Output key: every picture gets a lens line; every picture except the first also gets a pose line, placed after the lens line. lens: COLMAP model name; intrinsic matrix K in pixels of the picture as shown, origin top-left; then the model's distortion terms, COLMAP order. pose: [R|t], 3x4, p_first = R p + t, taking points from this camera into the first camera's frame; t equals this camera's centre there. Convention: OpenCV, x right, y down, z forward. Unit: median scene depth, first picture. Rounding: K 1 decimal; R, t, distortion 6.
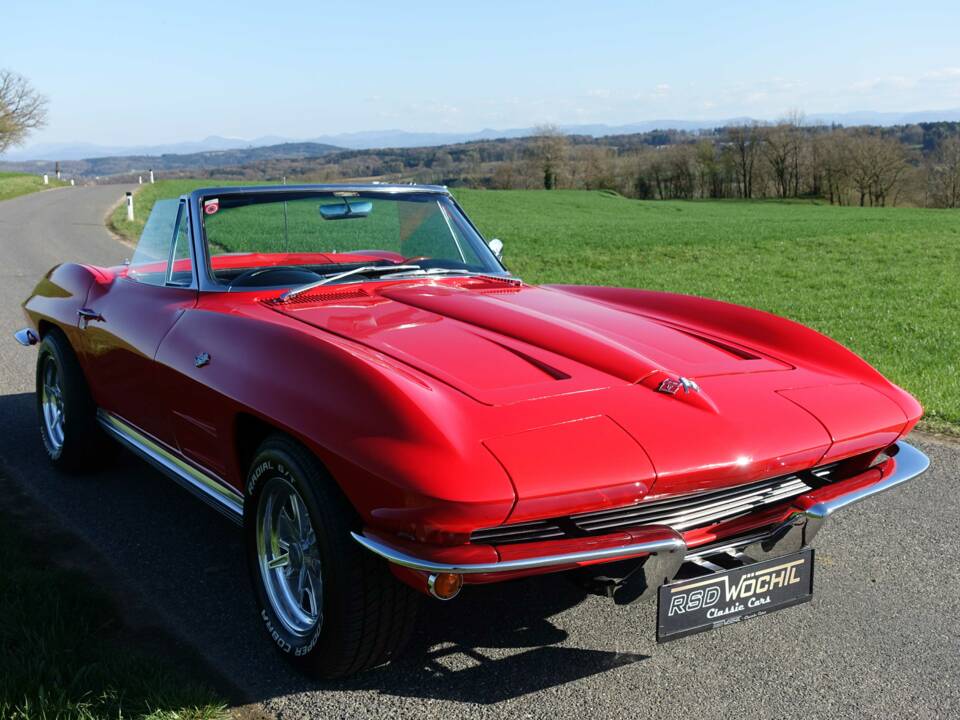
lens RADIAL K [[1174.6, 0, 508.6], [0, 1174.6, 353.2], [0, 0, 1]] dist [-0.028076, 0.000000]
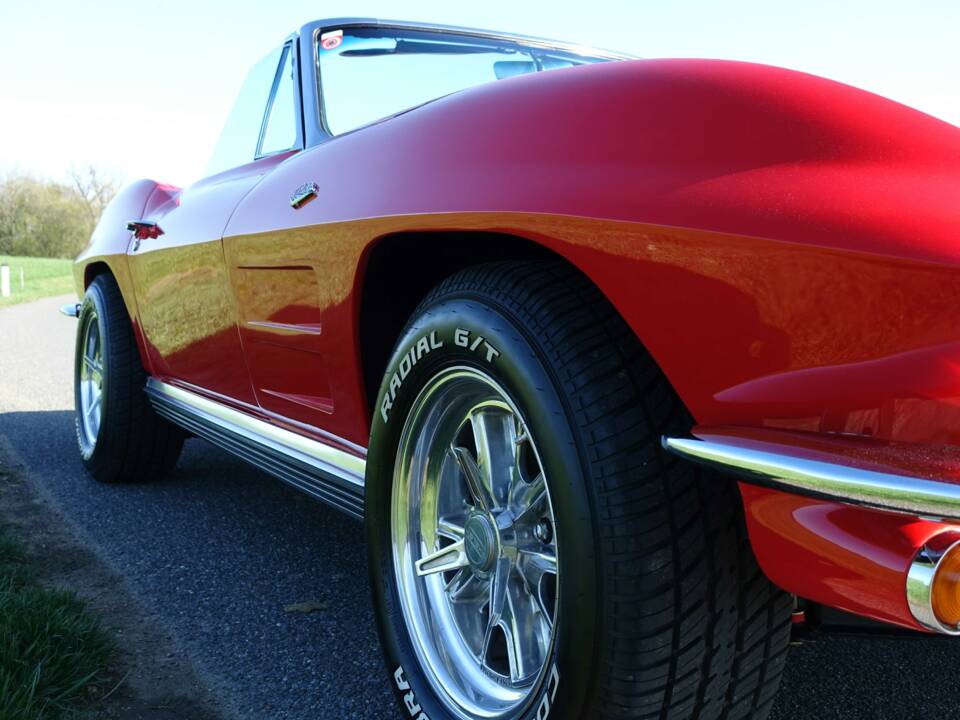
lens RADIAL K [[1174.6, 0, 487.1], [0, 1174.6, 360.8], [0, 0, 1]] dist [-0.028076, 0.000000]
pose [[0.993739, 0.034544, -0.106248, -0.118210], [-0.044510, 0.994680, -0.092903, 0.128030], [0.102474, 0.097051, 0.989990, 0.487107]]
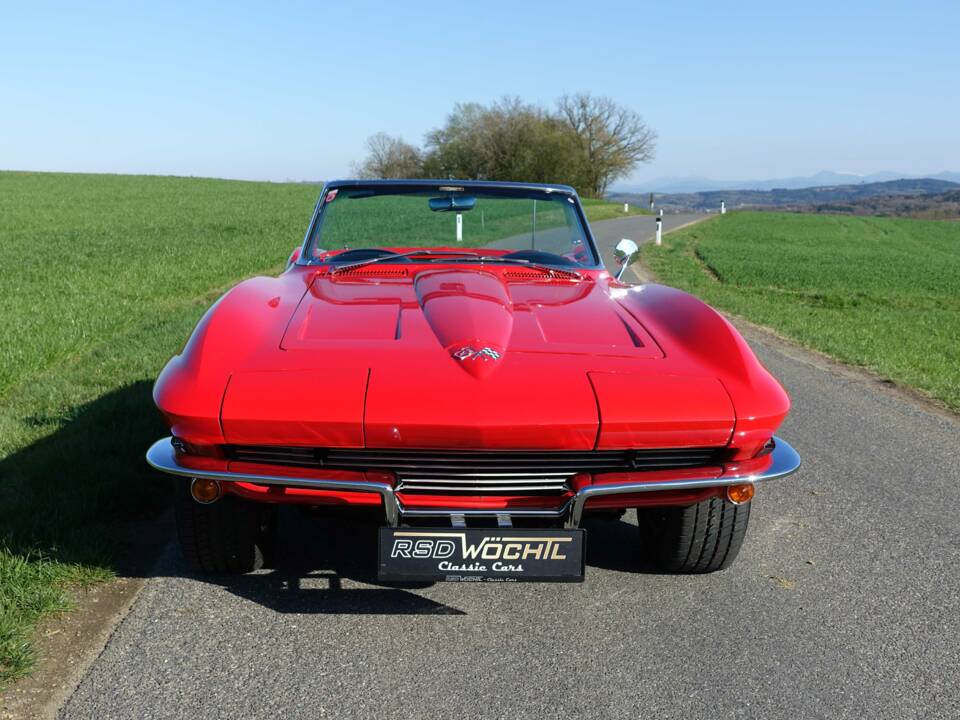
lens RADIAL K [[1174.6, 0, 460.9], [0, 1174.6, 352.2], [0, 0, 1]] dist [-0.028076, 0.000000]
pose [[0.853423, 0.080807, -0.514917, 0.628872], [-0.096463, 0.995330, -0.003677, 0.029966], [0.512215, 0.052809, 0.857232, 0.085597]]
